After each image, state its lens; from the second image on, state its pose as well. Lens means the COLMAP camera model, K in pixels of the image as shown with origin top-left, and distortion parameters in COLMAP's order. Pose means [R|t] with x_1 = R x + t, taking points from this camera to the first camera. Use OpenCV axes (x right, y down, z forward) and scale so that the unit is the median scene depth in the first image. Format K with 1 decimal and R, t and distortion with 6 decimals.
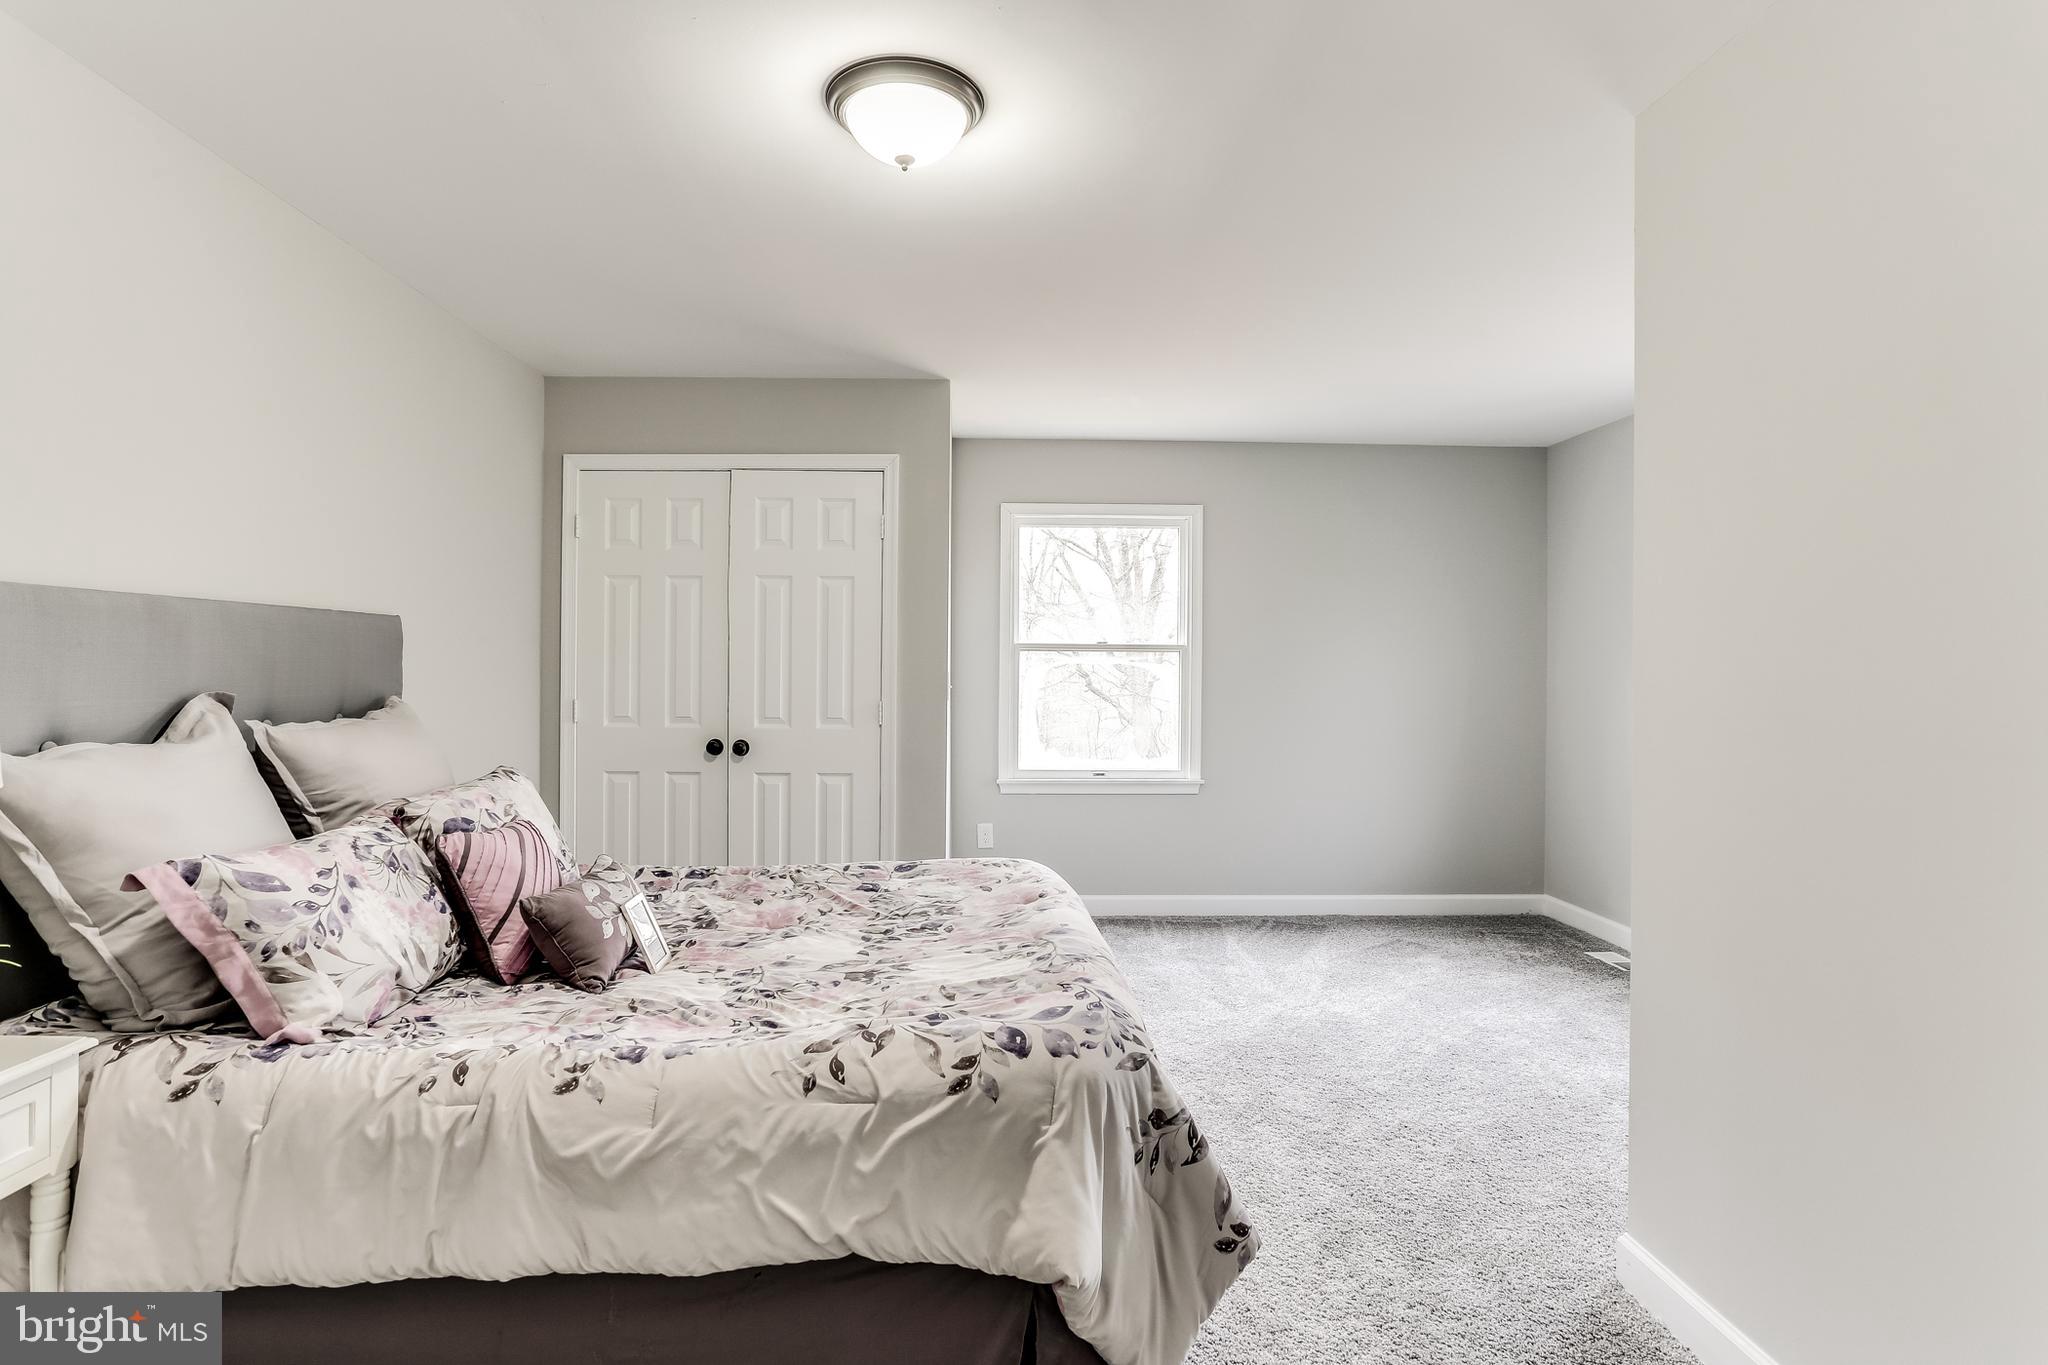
lens RADIAL K [[1008.3, 0, 1010.9], [0, 1008.3, 668.0], [0, 0, 1]] dist [-0.036591, 0.013615]
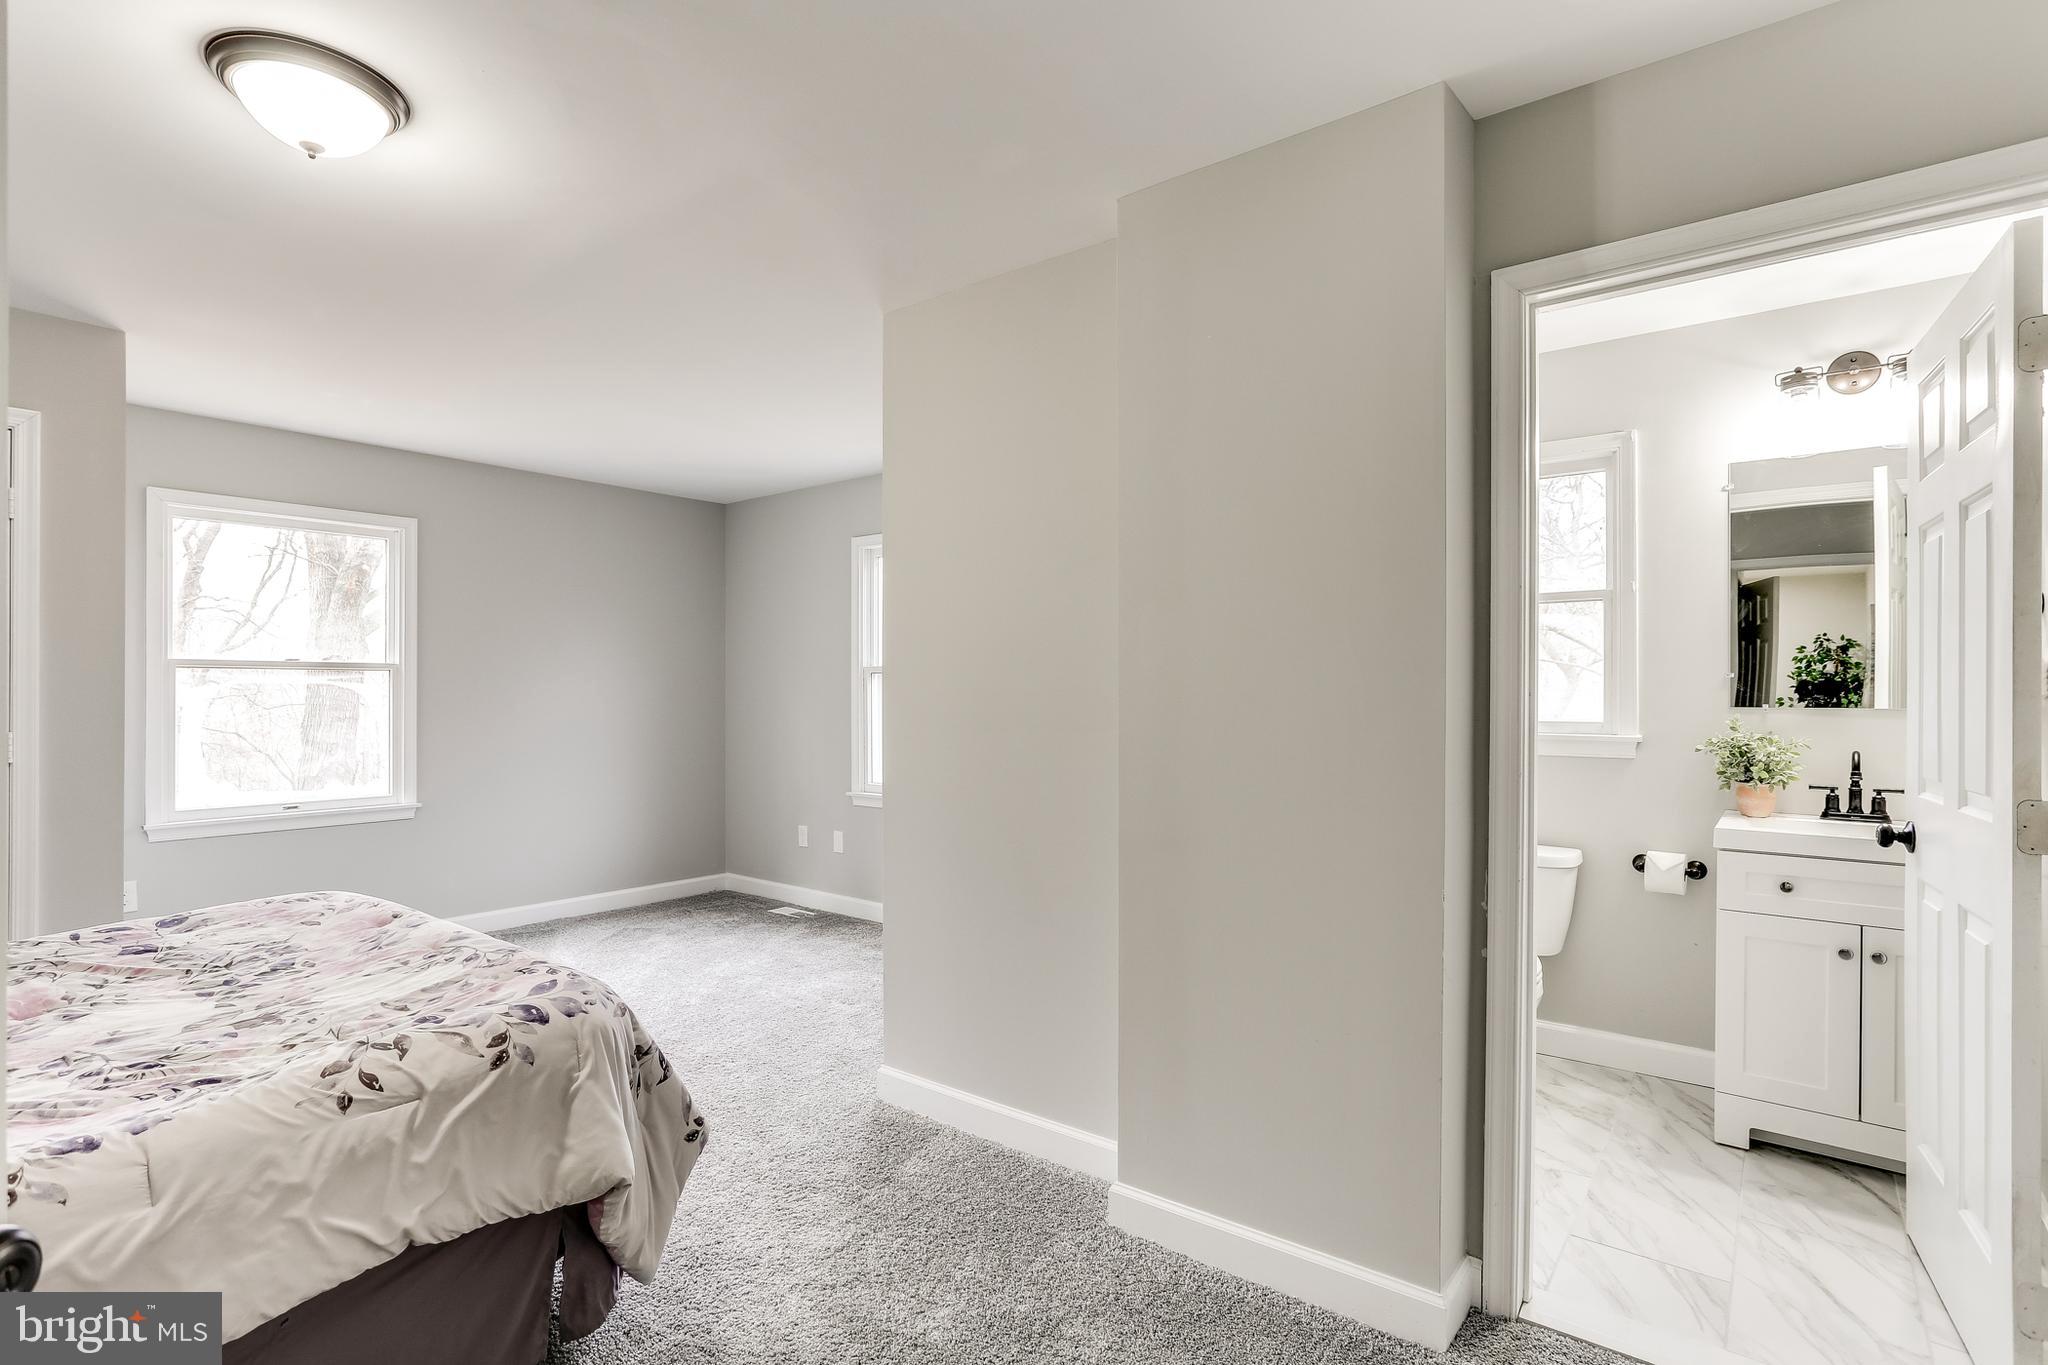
lens RADIAL K [[1008.3, 0, 1022.5], [0, 1008.3, 686.2], [0, 0, 1]] dist [-0.036591, 0.013615]
pose [[0.624004, -0.000460, 0.781421, -0.513339], [0.003994, 0.999989, -0.002601, 0.008321], [-0.781411, 0.004744, 0.623998, -0.129797]]
